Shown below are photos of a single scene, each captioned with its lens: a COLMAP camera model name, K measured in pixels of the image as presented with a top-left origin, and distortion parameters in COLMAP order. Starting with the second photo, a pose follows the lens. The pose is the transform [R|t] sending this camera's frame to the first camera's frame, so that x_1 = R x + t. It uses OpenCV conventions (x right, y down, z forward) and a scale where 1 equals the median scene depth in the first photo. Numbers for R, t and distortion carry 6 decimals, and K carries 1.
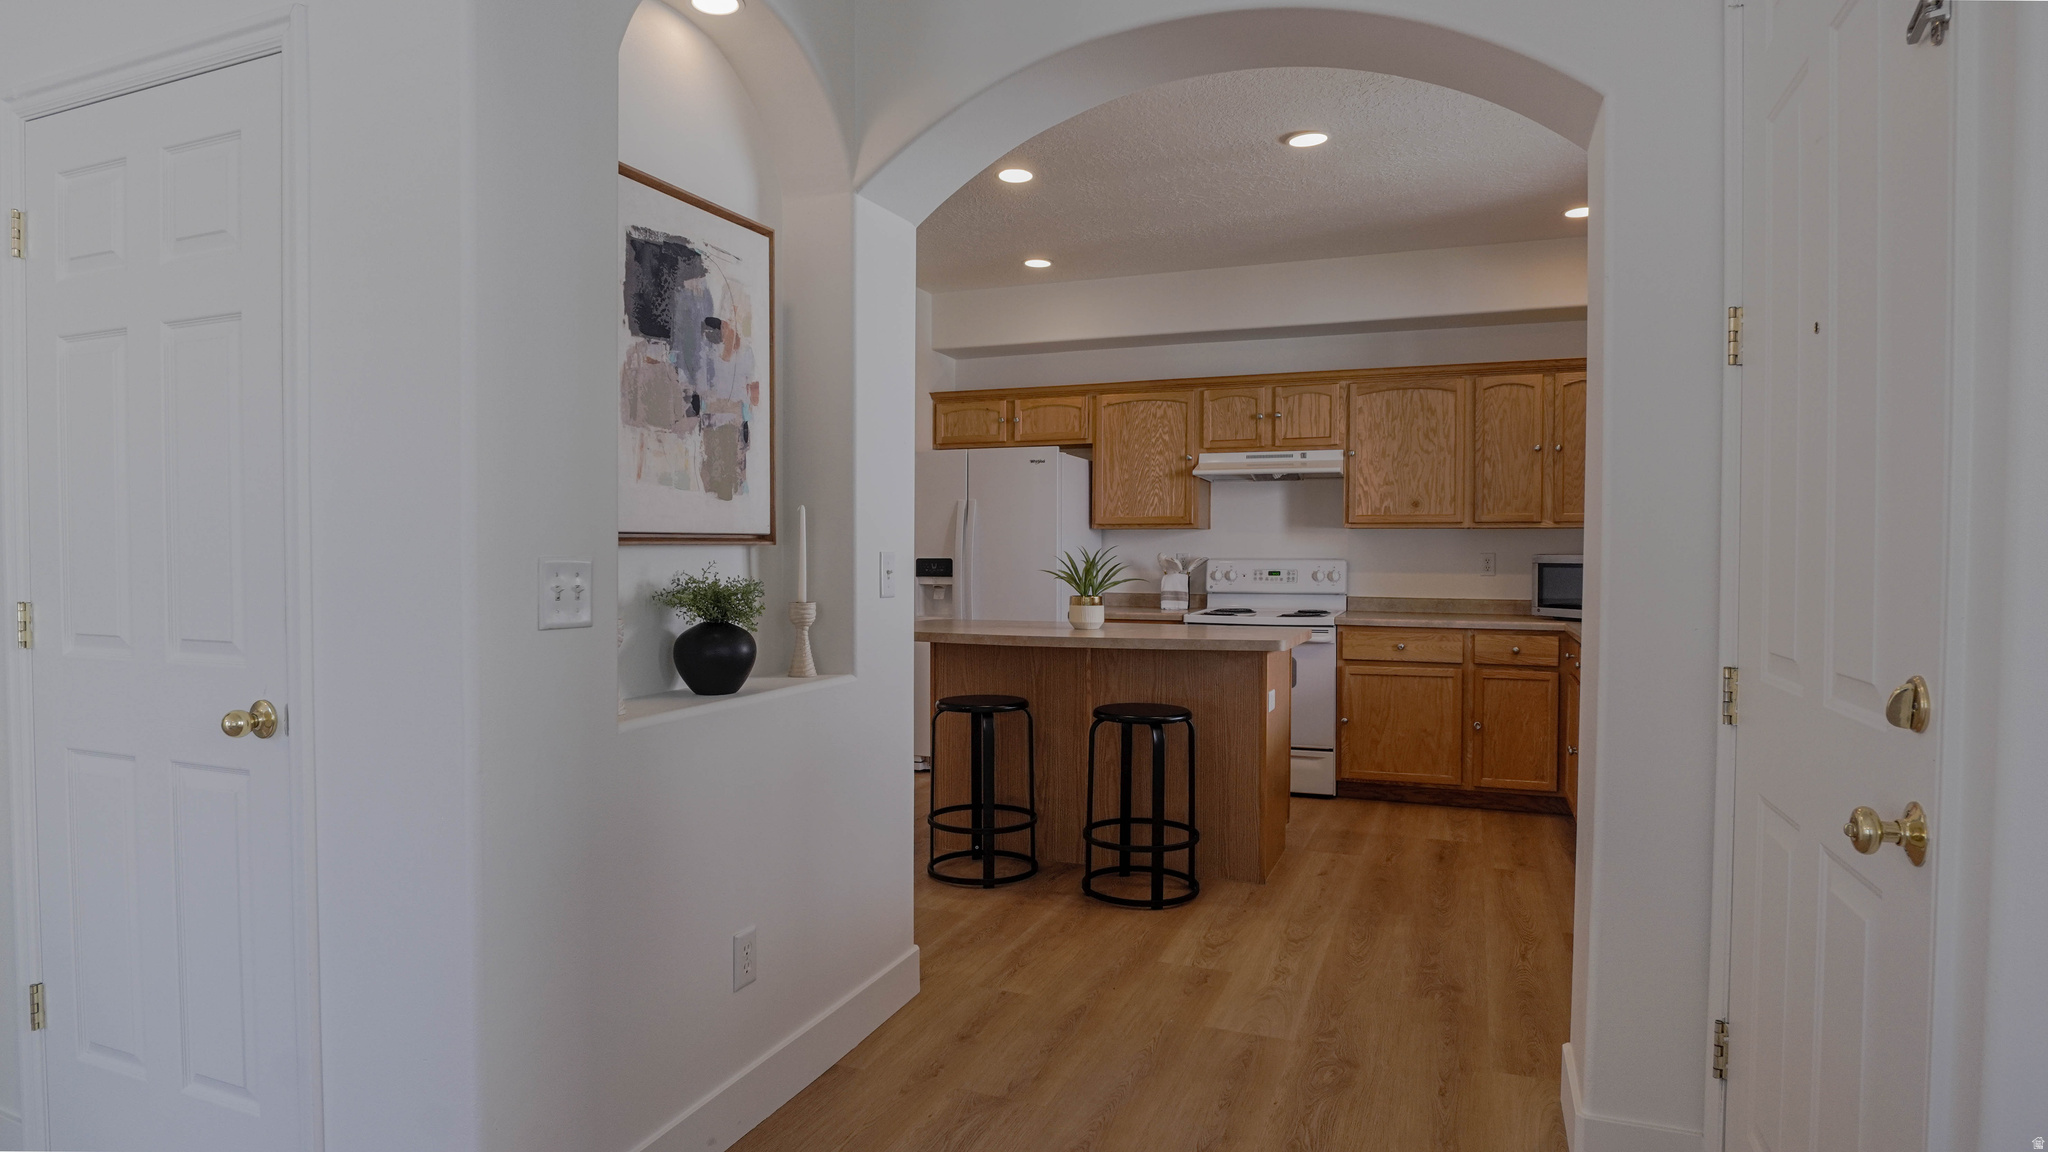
lens RADIAL K [[1126.1, 0, 1024.0], [0, 1126.1, 576.0], [0, 0, 1]] dist [-0.035959, -0.000489]
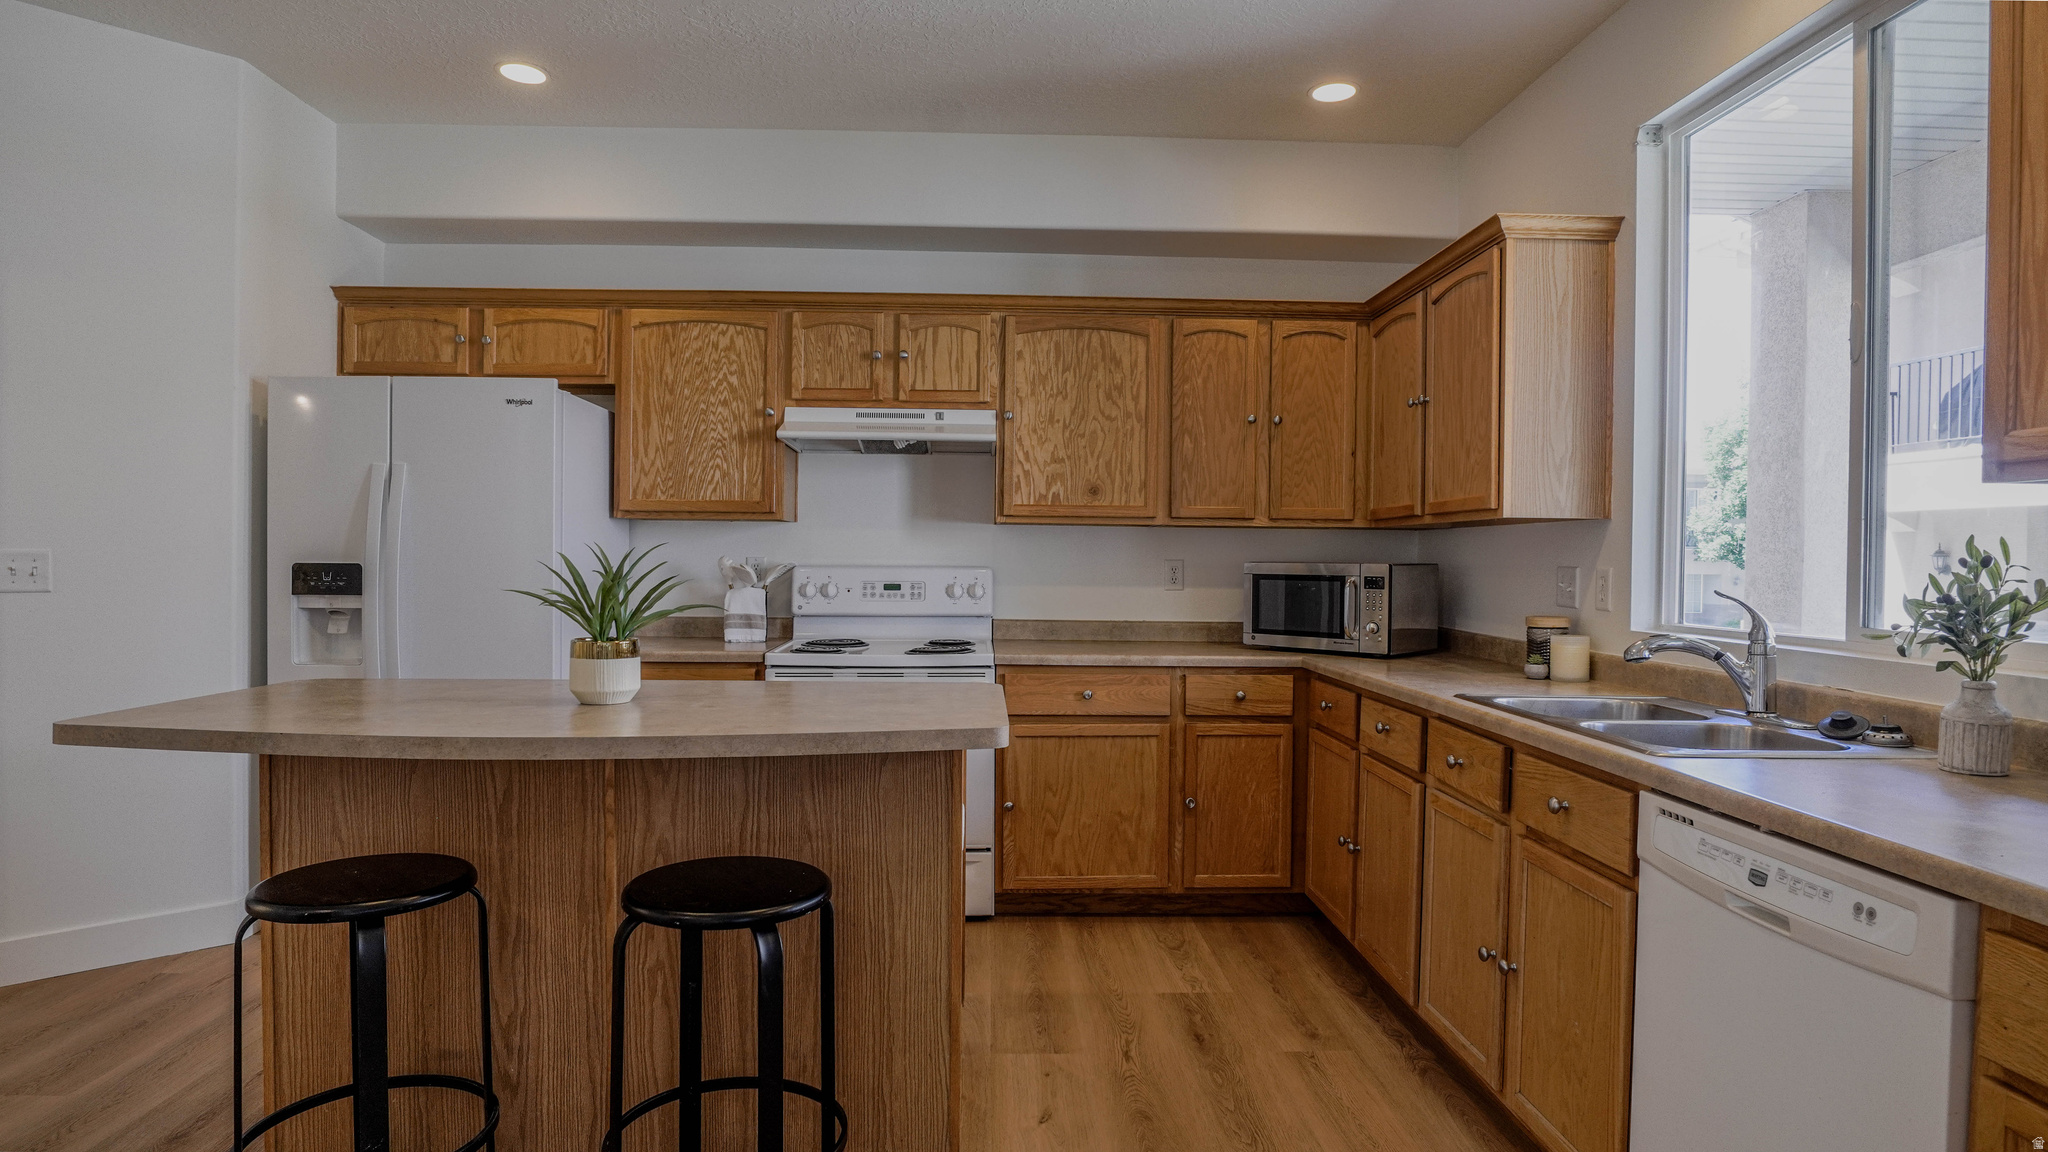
lens RADIAL K [[1126.1, 0, 1024.0], [0, 1126.1, 576.0], [0, 0, 1]] dist [-0.035959, -0.000489]
pose [[0.915484, 0.000511, 0.402354, 0.019184], [0.000544, 0.999997, -0.002509, -0.007740], [-0.402354, 0.002516, 0.915481, 0.350222]]
